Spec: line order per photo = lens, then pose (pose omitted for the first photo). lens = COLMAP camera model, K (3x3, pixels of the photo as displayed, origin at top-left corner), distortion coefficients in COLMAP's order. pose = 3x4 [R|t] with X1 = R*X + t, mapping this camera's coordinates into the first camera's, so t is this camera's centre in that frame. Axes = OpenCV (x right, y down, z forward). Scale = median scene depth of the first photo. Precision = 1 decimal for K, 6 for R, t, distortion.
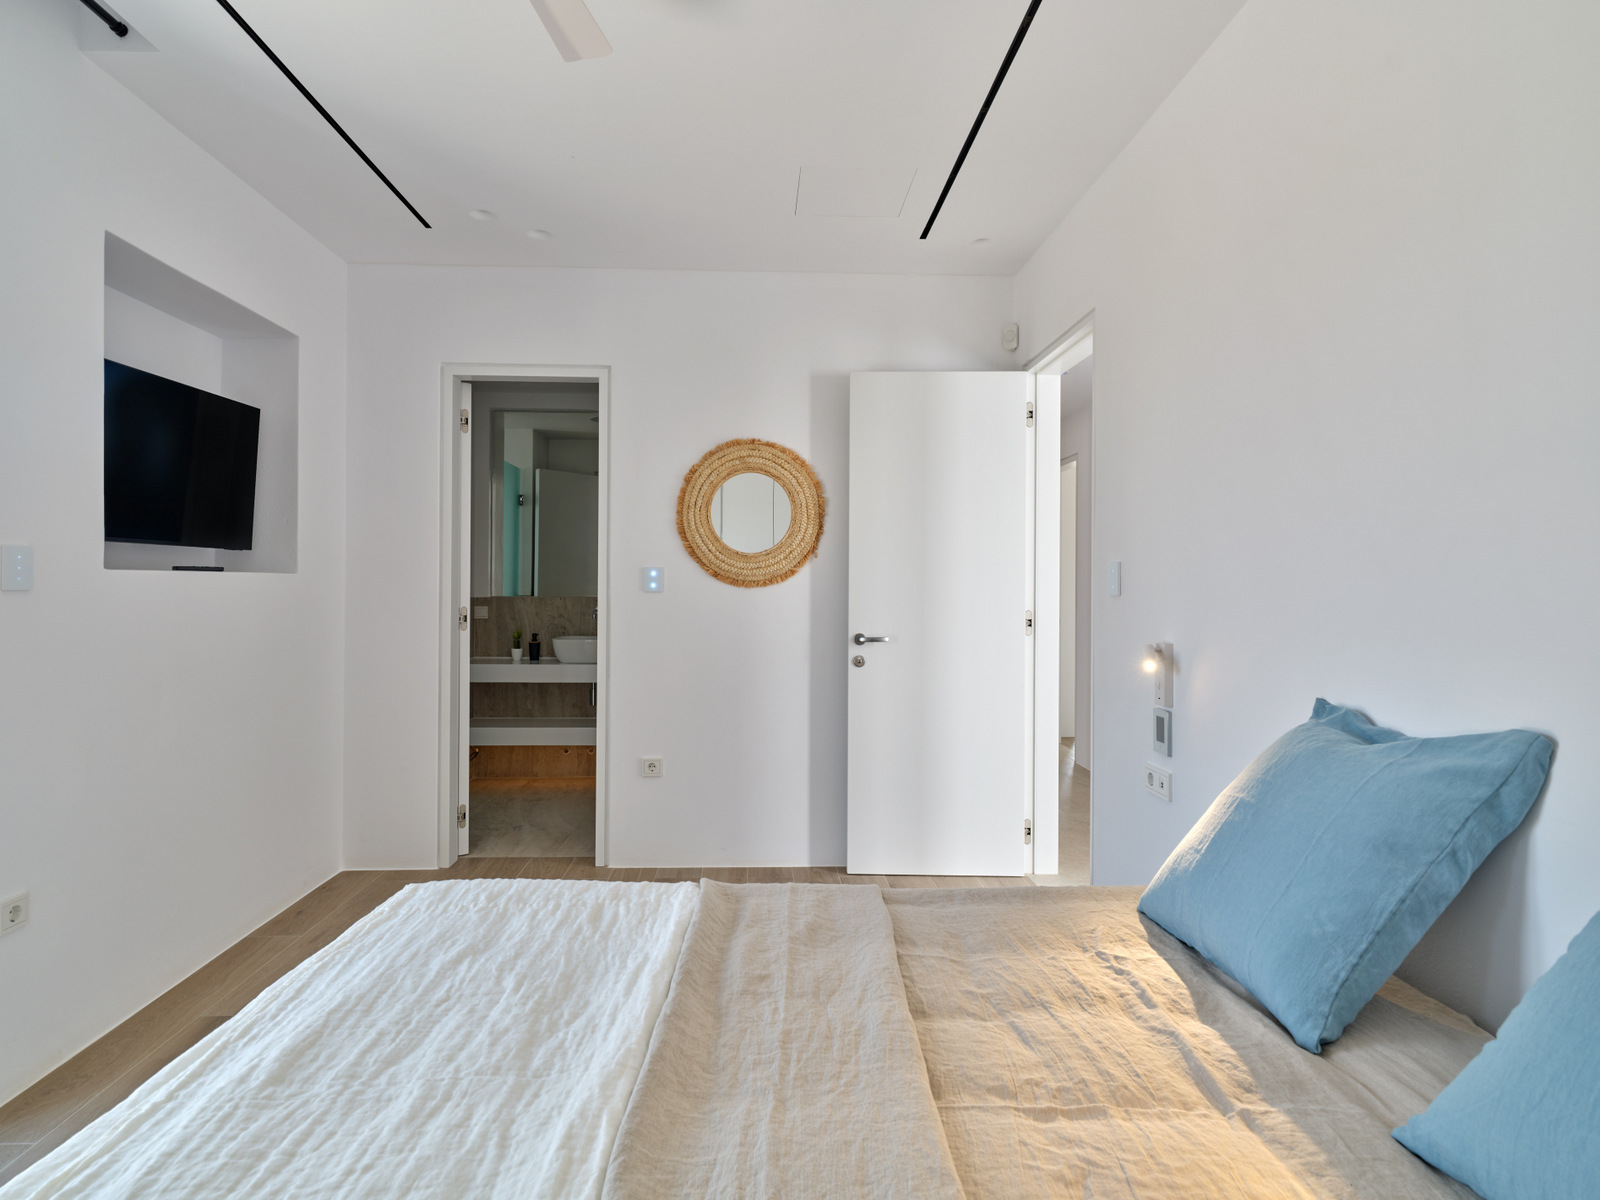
lens RADIAL K [[879.9, 0, 790.5], [0, 879.9, 592.6], [0, 0, 1]] dist [-0.001966, 0.000552]
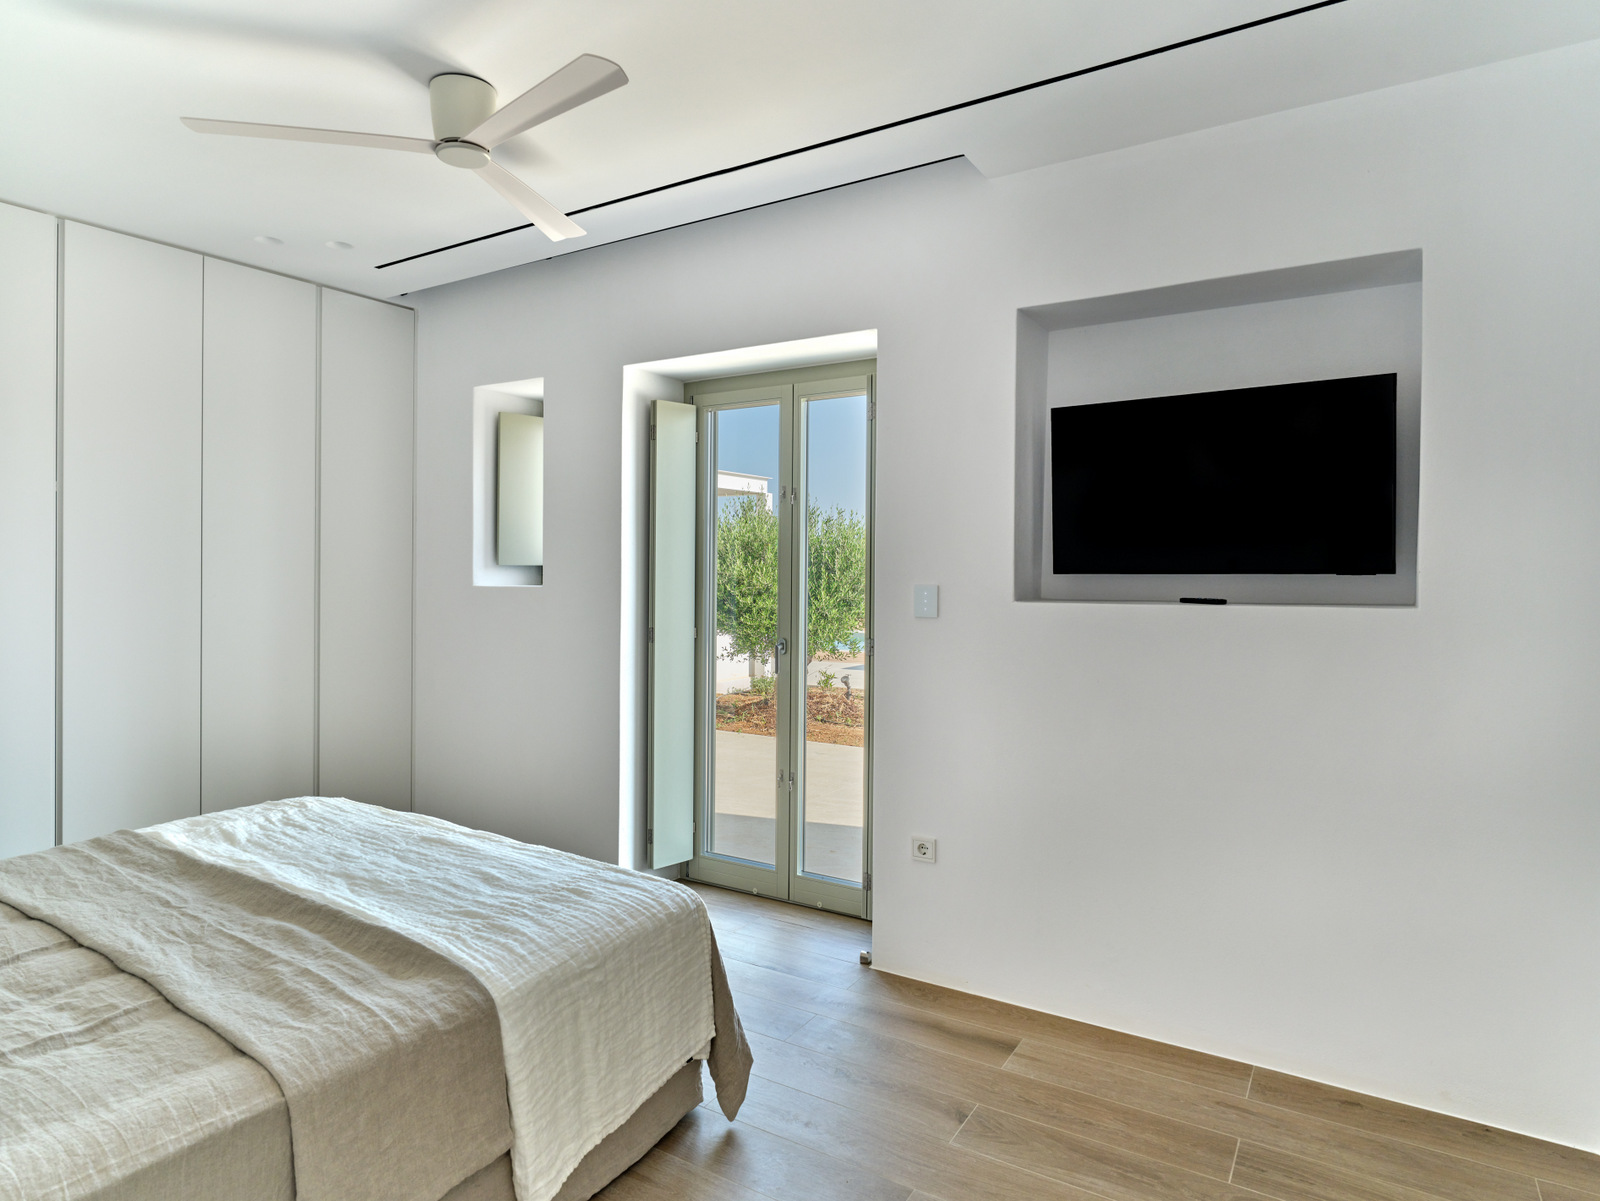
lens RADIAL K [[949.2, 0, 796.6], [0, 949.2, 572.5], [0, 0, 1]] dist [-0.004316, 0.002299]
pose [[-0.561549, 0.000246, -0.827443, 0.750110], [-0.010509, 0.999917, 0.007429, -0.130357], [0.827377, 0.012868, -0.561500, 2.664485]]
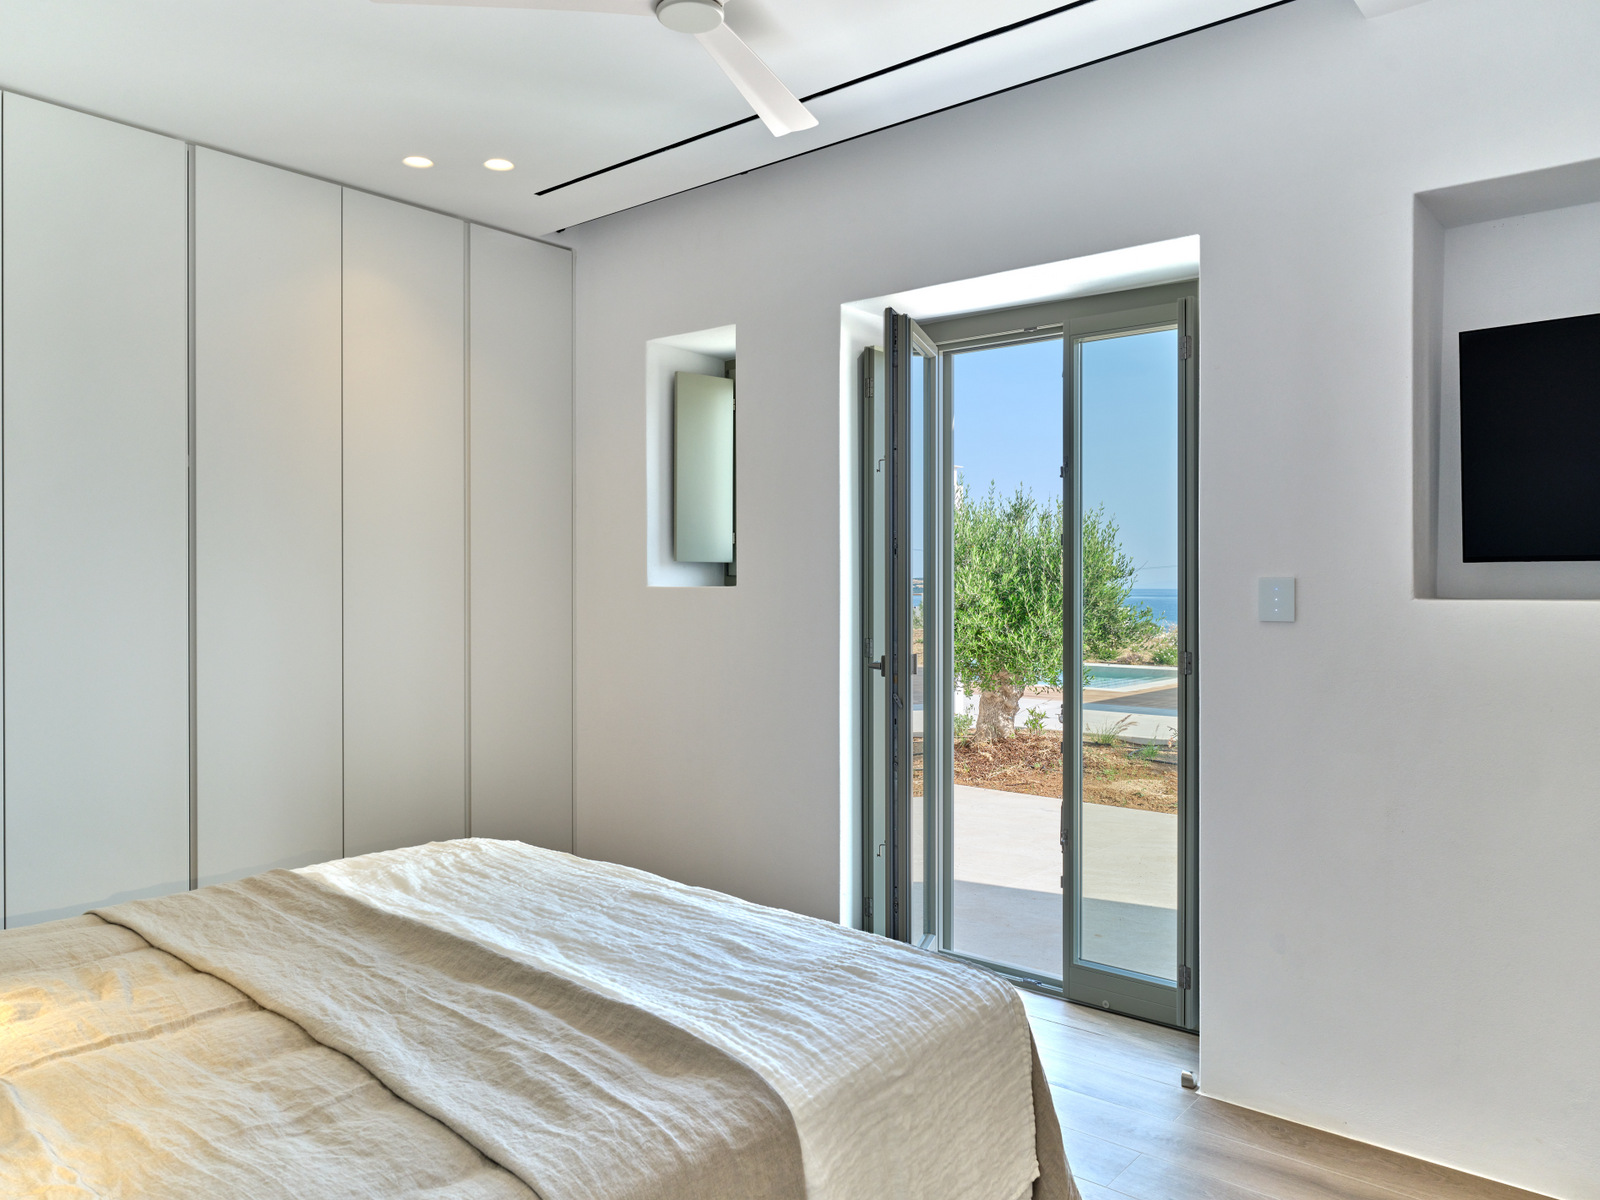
lens RADIAL K [[1155.6, 0, 793.2], [0, 1155.6, 597.5], [0, 0, 1]] dist [-0.000158, 0.002141]
pose [[-0.673326, 0.001462, -0.739345, 0.773903], [-0.012411, 0.999835, 0.013279, -0.063675], [0.739242, 0.018117, -0.673196, 2.361803]]
